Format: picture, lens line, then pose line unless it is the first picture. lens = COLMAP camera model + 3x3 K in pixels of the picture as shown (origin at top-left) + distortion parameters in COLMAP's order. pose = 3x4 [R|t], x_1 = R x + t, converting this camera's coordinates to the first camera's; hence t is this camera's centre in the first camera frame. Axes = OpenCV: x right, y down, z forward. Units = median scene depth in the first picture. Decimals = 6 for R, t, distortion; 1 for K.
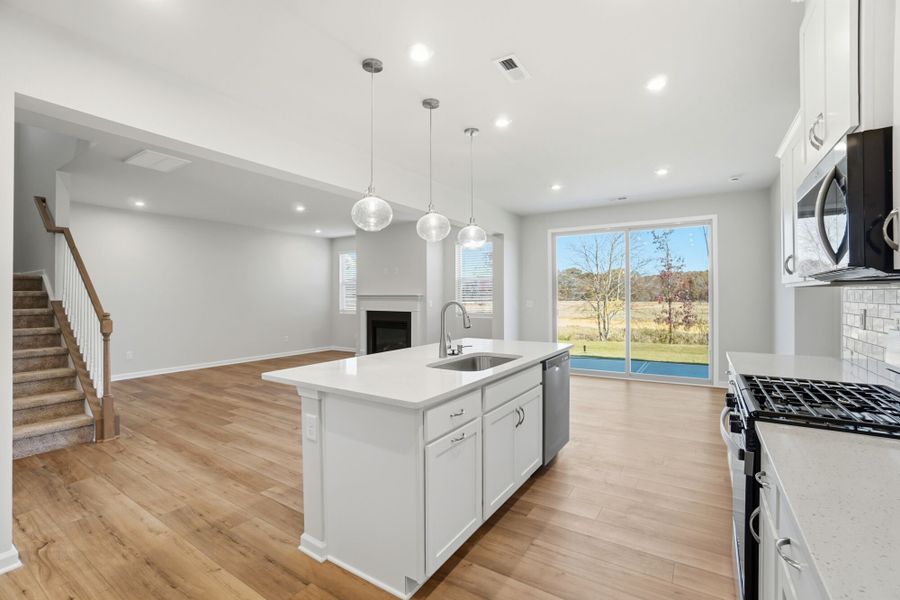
lens RADIAL K [[400.2, 0, 446.6], [0, 400.2, 298.6], [0, 0, 1]] dist [-0.032773, 0.003843]
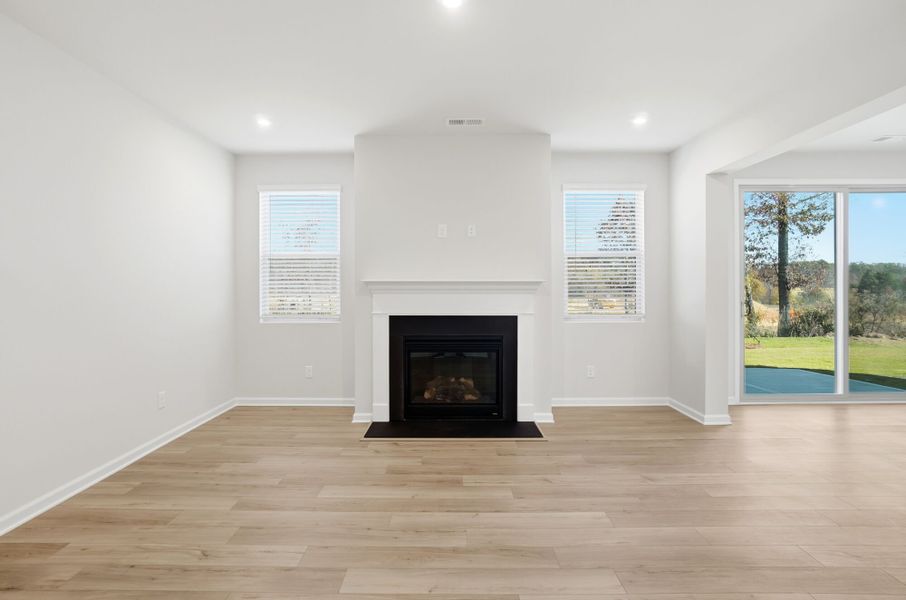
lens RADIAL K [[456.4, 0, 440.7], [0, 456.4, 285.6], [0, 0, 1]] dist [-0.013522, -0.000748]
pose [[0.838683, 0.005650, 0.544591, -0.432982], [0.002240, 0.999902, -0.013824, 0.003083], [-0.544615, 0.012814, 0.838588, 0.533710]]
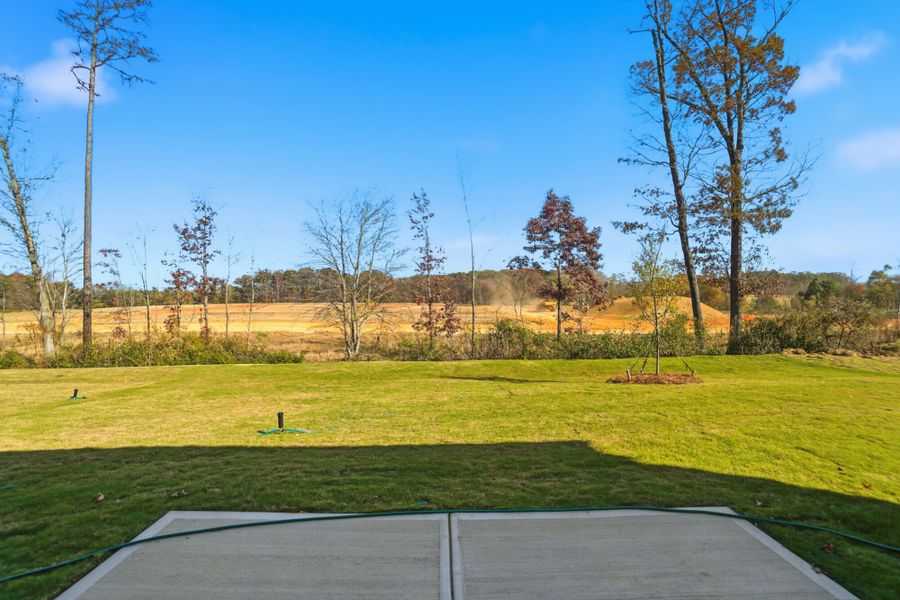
lens RADIAL K [[400.2, 0, 454.8], [0, 400.2, 311.7], [0, 0, 1]] dist [-0.032773, 0.003843]
pose [[0.824255, -0.020691, 0.565841, 0.394823], [0.005320, 0.999571, 0.028803, 0.008930], [-0.566194, -0.020730, 0.824011, 0.823206]]
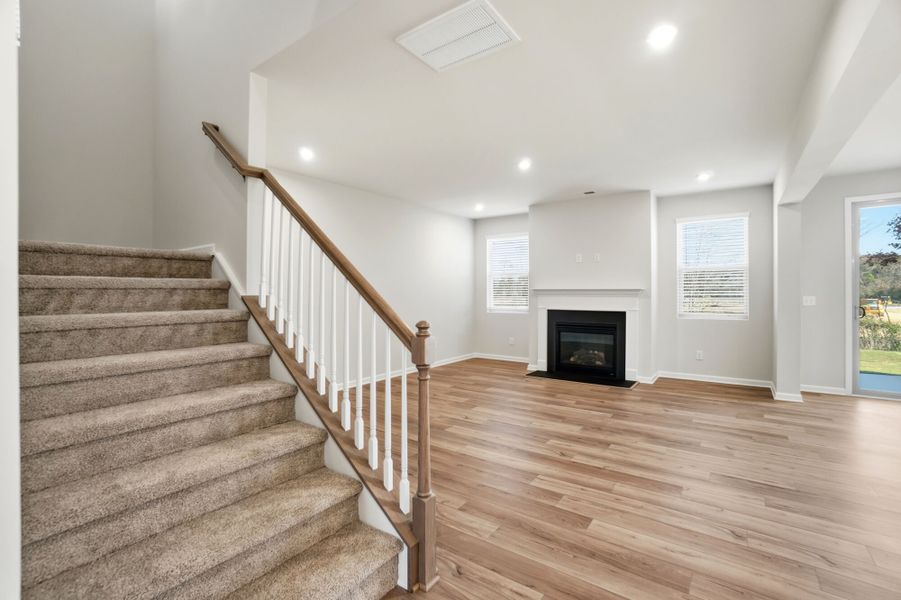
lens RADIAL K [[400.6, 0, 450.2], [0, 400.6, 296.8], [0, 0, 1]] dist [-0.032773, 0.003843]
pose [[0.999167, 0.001129, -0.040784, -0.356122], [-0.000959, 0.999991, 0.004199, 0.002219], [0.040788, -0.004157, 0.999159, 0.222367]]
